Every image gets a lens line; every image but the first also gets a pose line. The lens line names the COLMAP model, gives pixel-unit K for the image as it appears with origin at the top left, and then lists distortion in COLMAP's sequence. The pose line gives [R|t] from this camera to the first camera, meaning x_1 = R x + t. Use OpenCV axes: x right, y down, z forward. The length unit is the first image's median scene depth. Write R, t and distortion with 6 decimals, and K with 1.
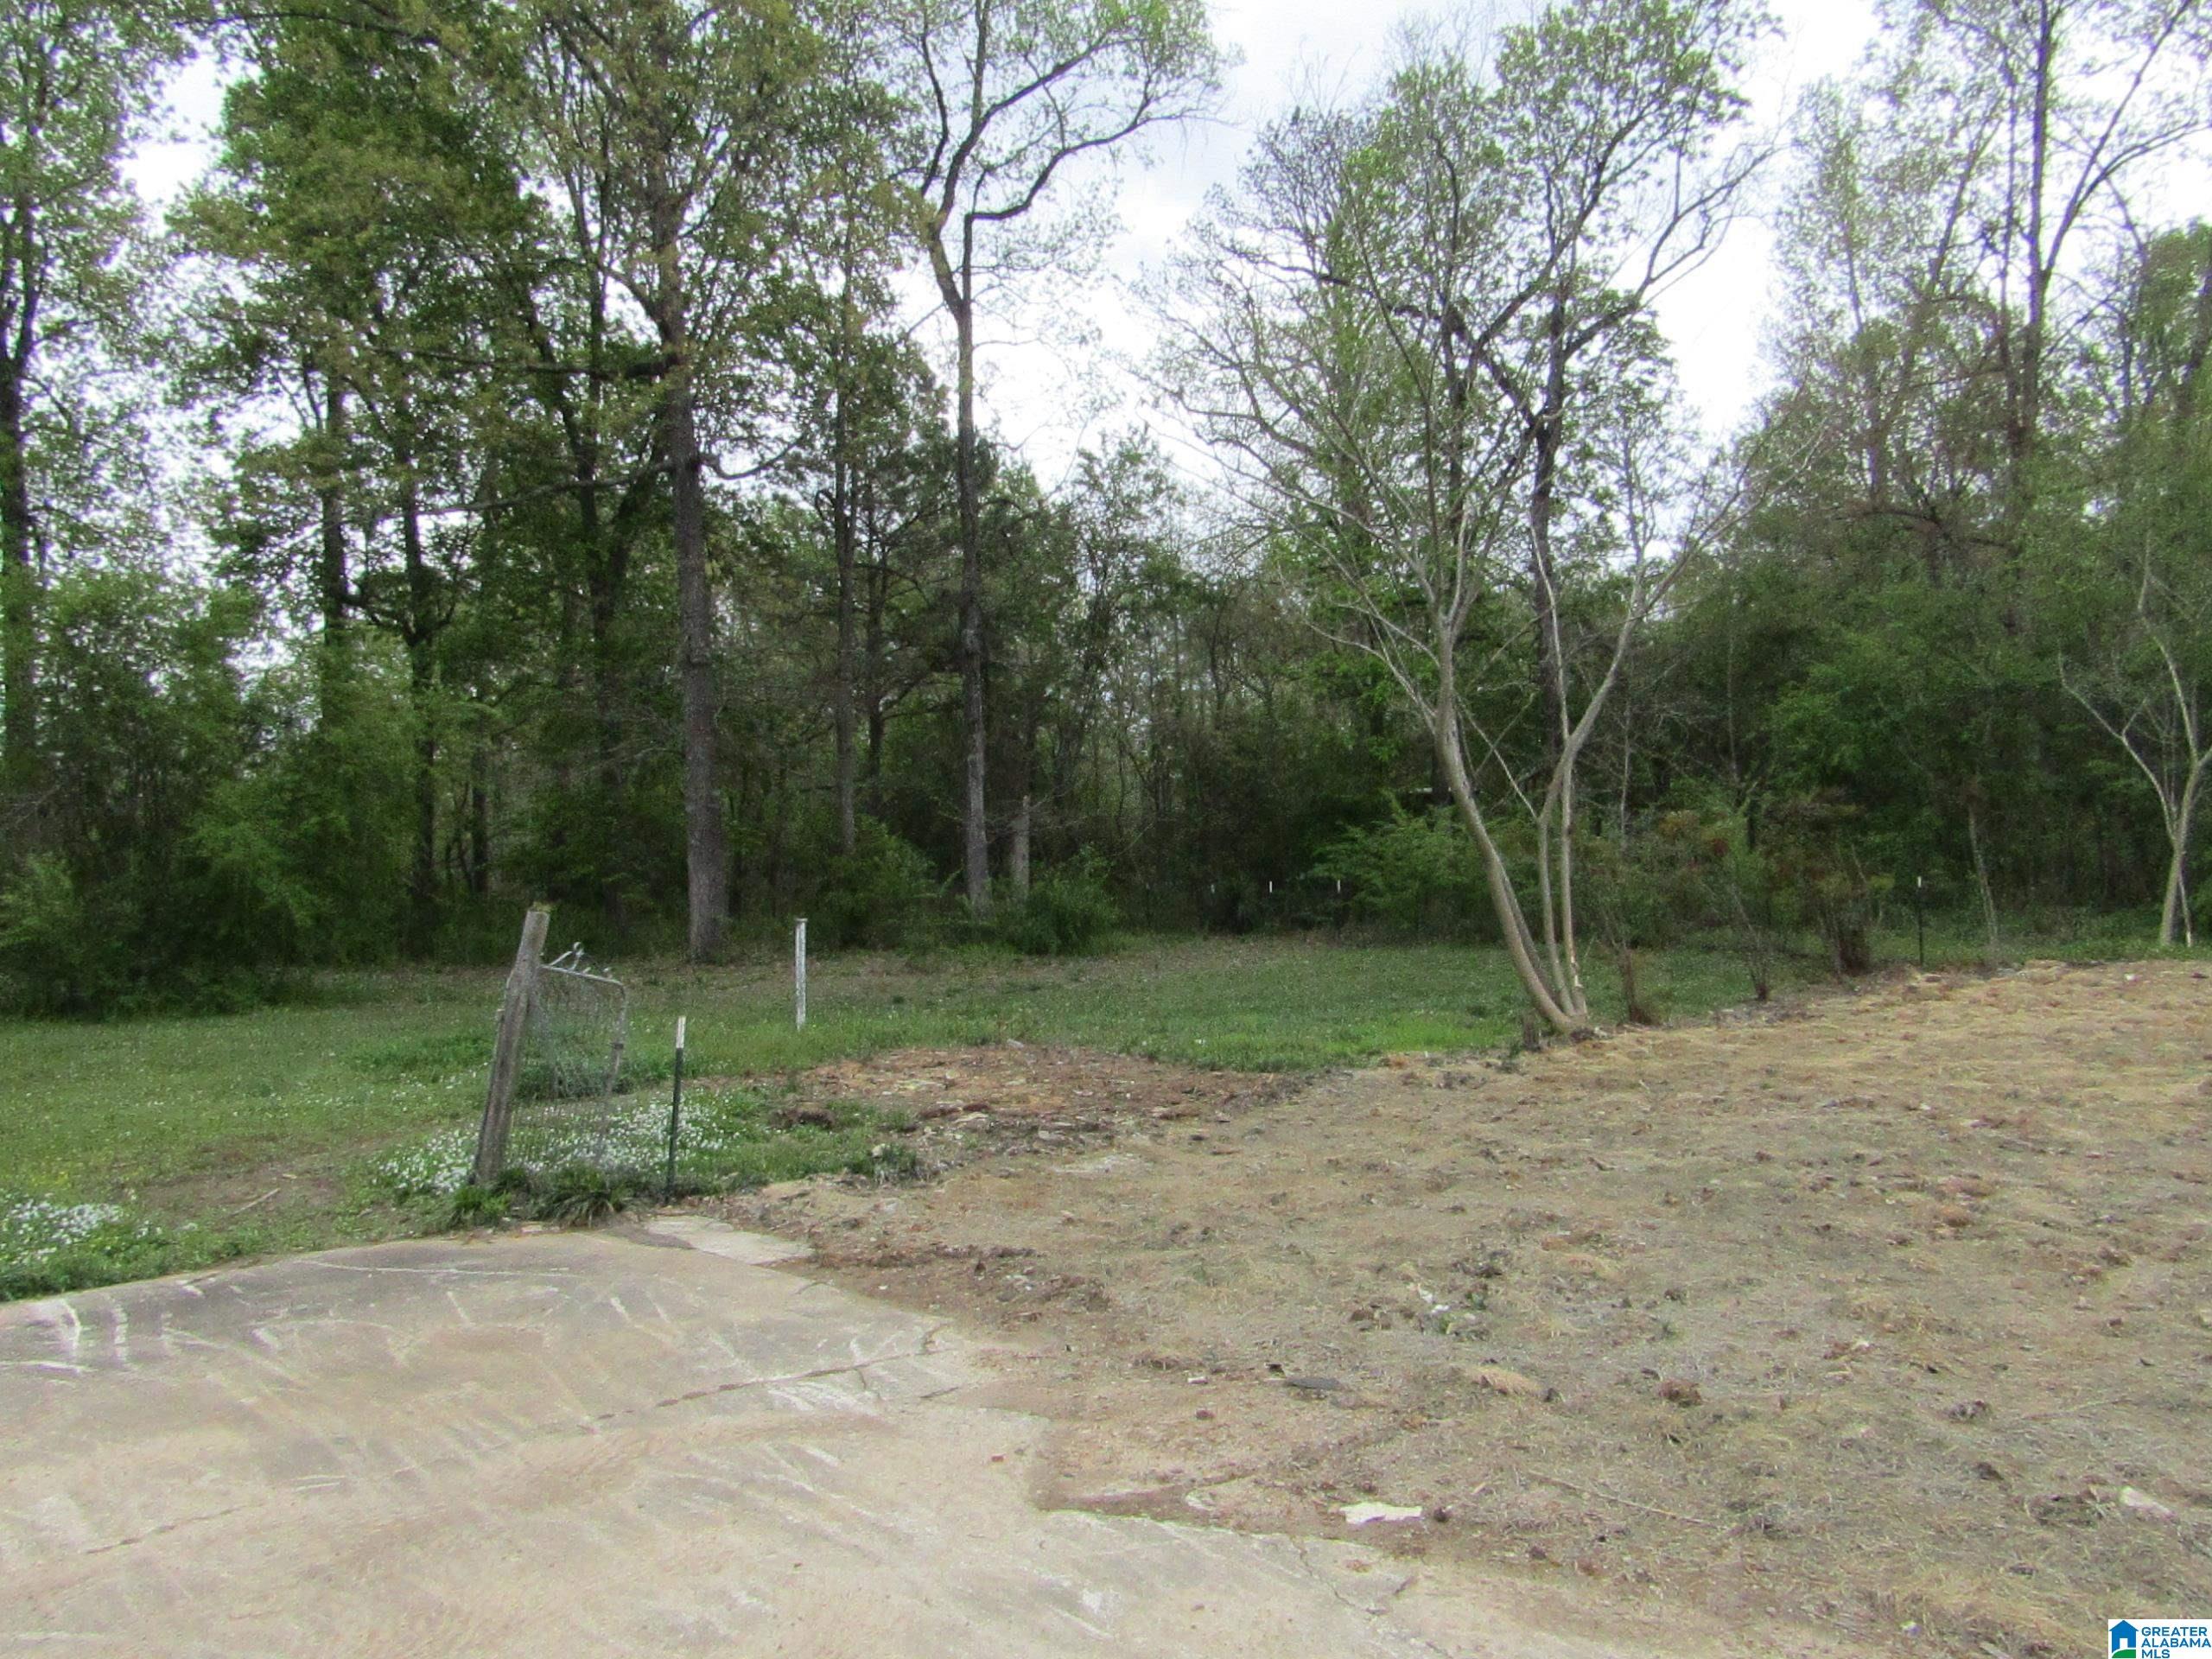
lens RADIAL K [[1596.2, 0, 1106.0], [0, 1596.2, 829.5], [0, 0, 1]] dist [-0.002184, 0.007175]
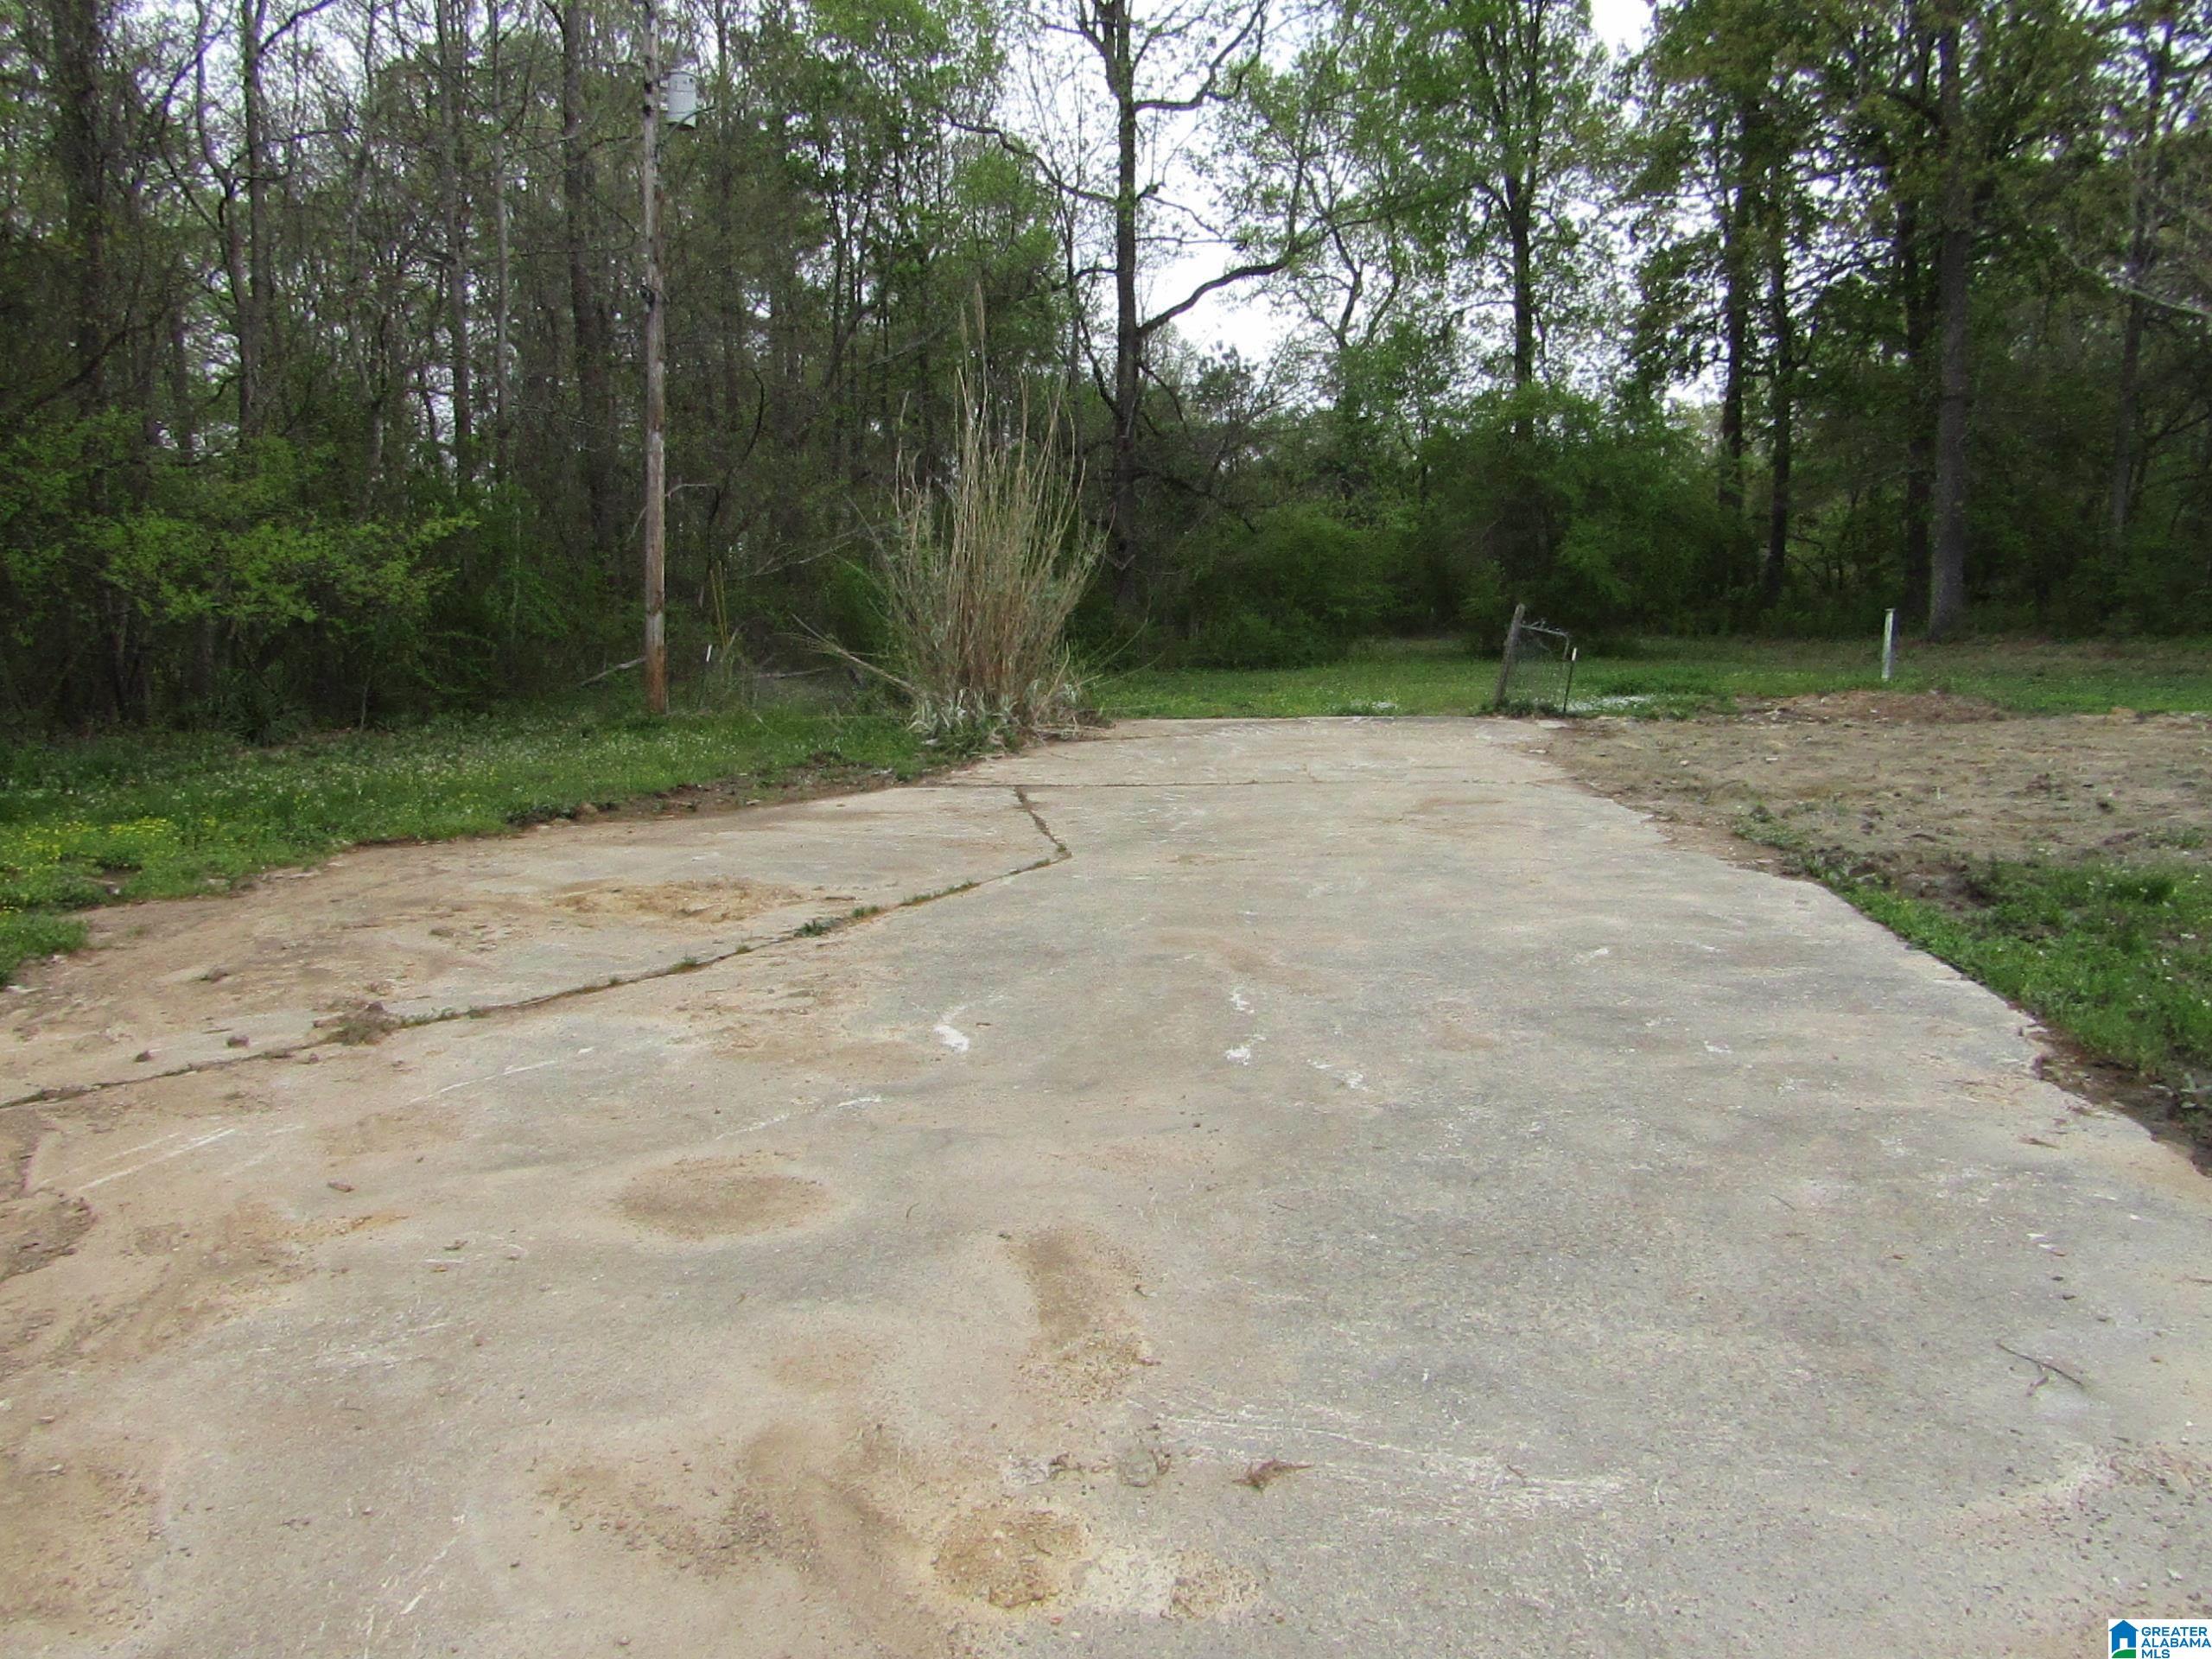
lens RADIAL K [[1596.2, 0, 1106.0], [0, 1596.2, 829.5], [0, 0, 1]] dist [-0.002184, 0.007175]
pose [[0.624723, 0.124561, -0.770848, 0.337109], [0.031299, 0.982407, 0.184113, -0.024462], [0.780219, -0.139146, 0.609833, -0.314432]]
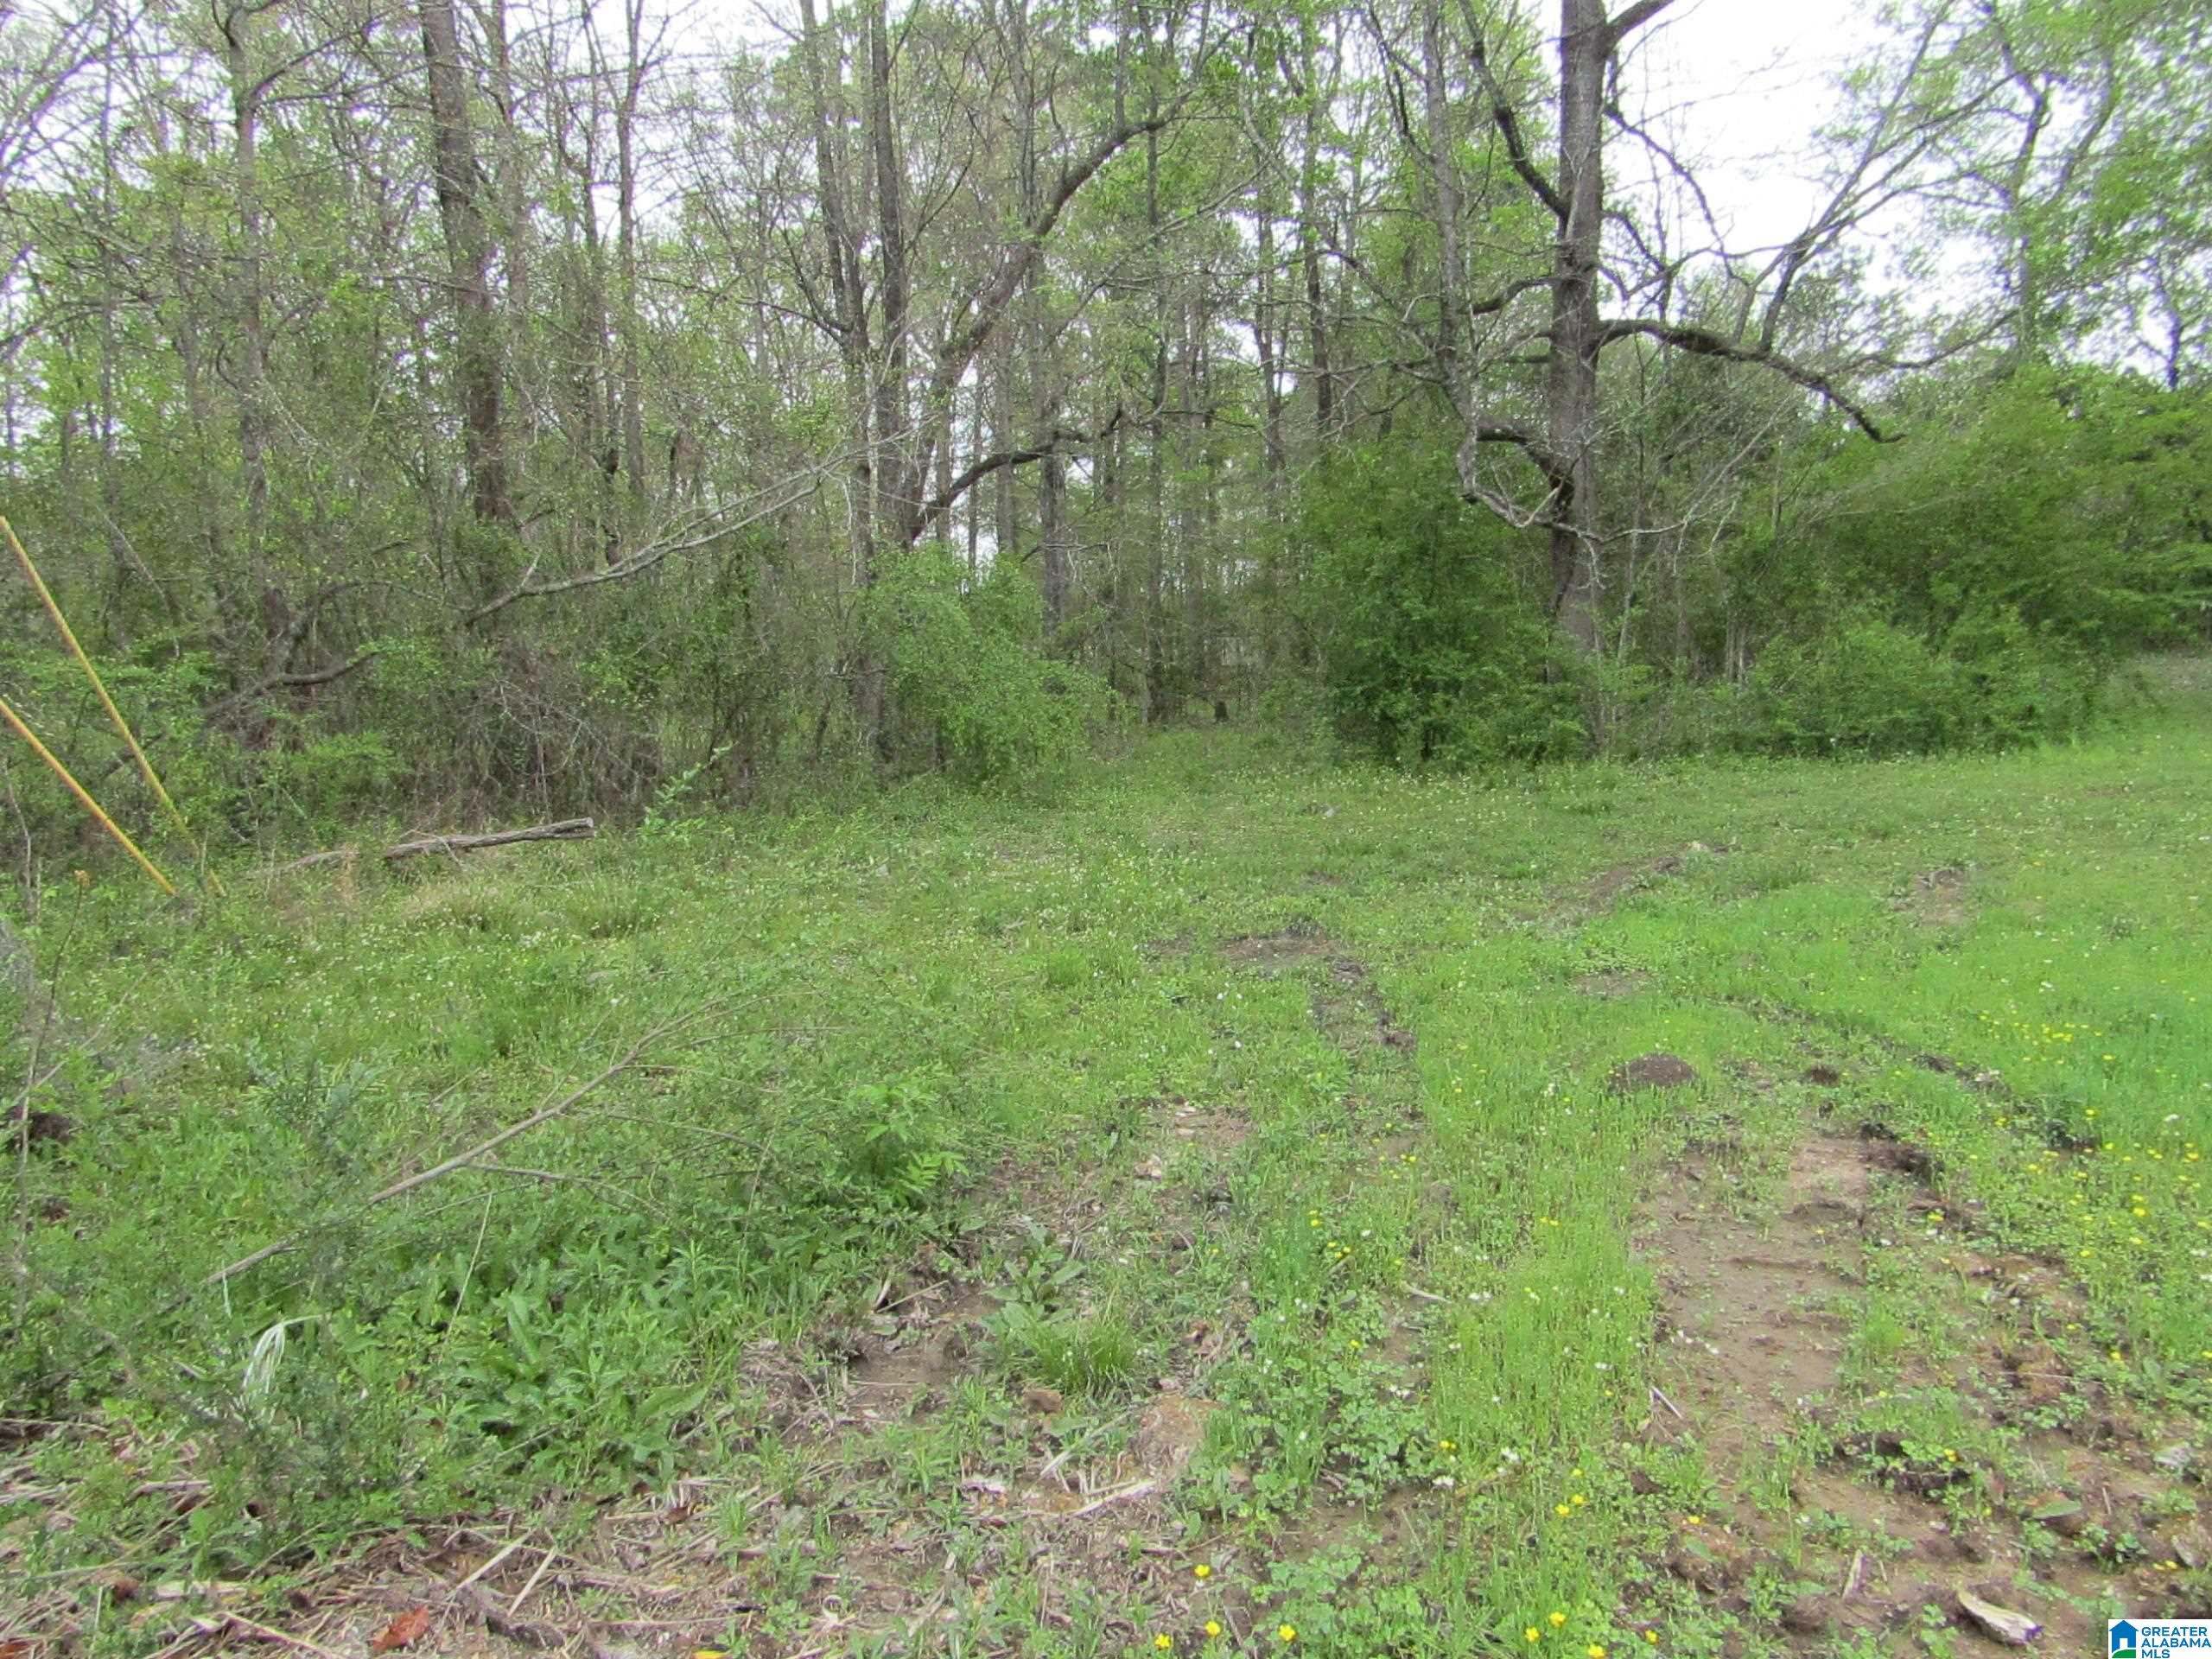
lens RADIAL K [[1595.3, 0, 1105.3], [0, 1595.3, 831.0], [0, 0, 1]] dist [0.010103, 0.006183]
pose [[0.327063, 0.109188, -0.938673, -0.134523], [0.086030, 0.985738, 0.144638, 0.011465], [0.941078, -0.128060, 0.313005, 0.123603]]
